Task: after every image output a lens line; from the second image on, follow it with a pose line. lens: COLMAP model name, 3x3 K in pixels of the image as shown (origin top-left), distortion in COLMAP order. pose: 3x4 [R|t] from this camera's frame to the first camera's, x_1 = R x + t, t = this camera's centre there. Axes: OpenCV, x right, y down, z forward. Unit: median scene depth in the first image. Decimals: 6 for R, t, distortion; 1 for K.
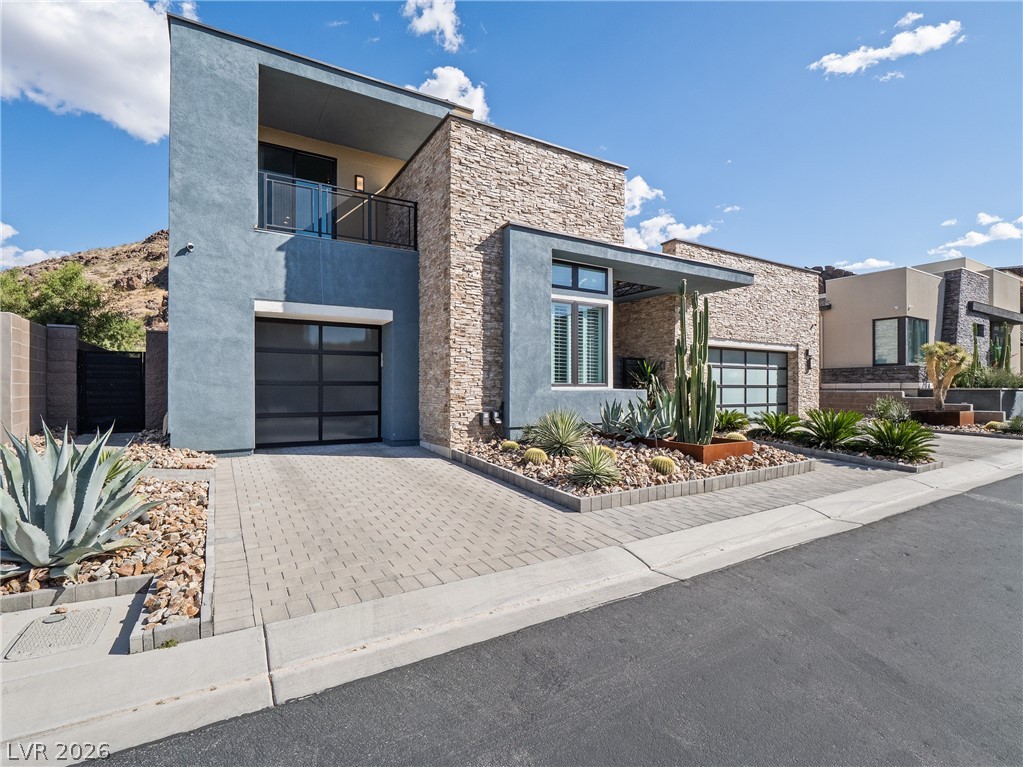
lens RADIAL K [[485.0, 0, 505.7], [0, 485.0, 386.5], [0, 0, 1]] dist [-0.009192, -0.001832]
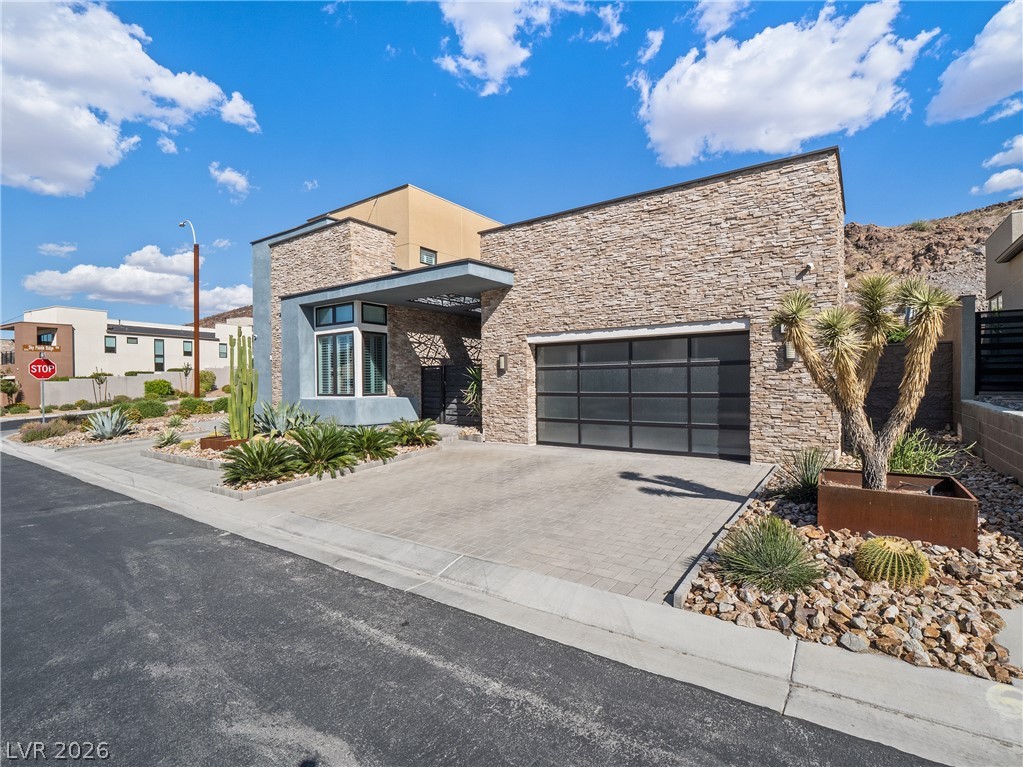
lens RADIAL K [[485.0, 0, 522.3], [0, 485.0, 382.9], [0, 0, 1]] dist [-0.009192, -0.001832]
pose [[0.420462, -0.006600, -0.907286, 1.807200], [0.013443, 0.999909, -0.001044, -0.031922], [0.907210, -0.011757, 0.420513, 1.029206]]
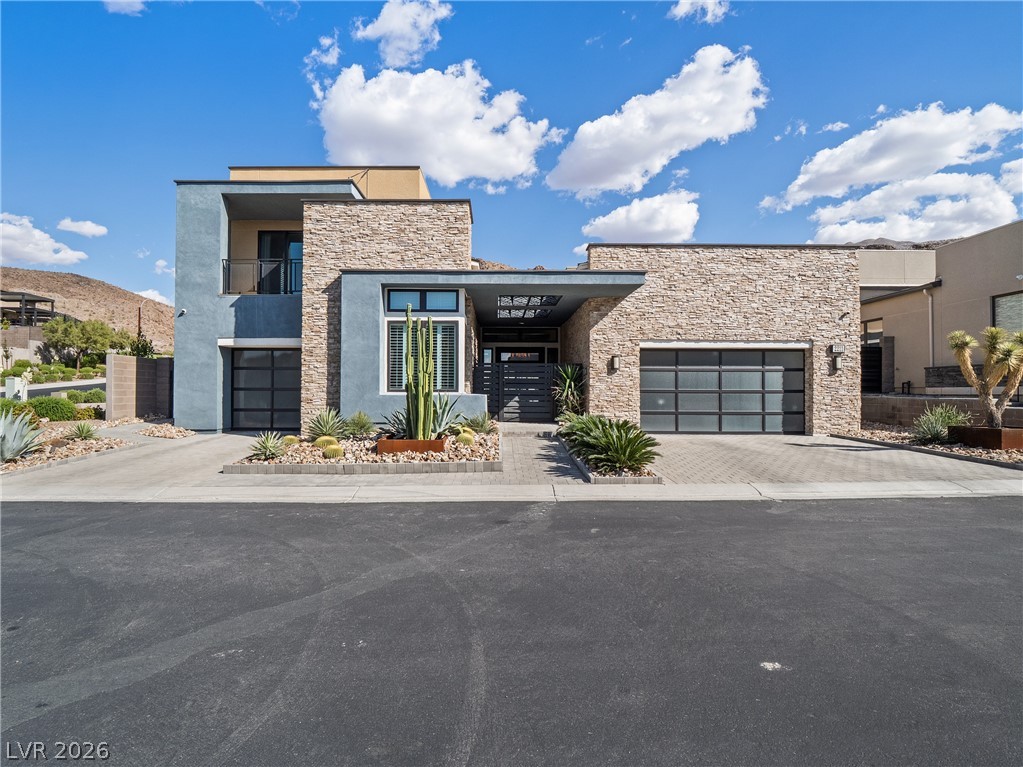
lens RADIAL K [[485.0, 0, 502.5], [0, 485.0, 382.1], [0, 0, 1]] dist [-0.009192, -0.001832]
pose [[0.862809, -0.007510, -0.505474, 1.046146], [-0.000116, 0.999887, -0.015054, -0.006967], [0.505530, 0.013048, 0.862710, 0.072557]]
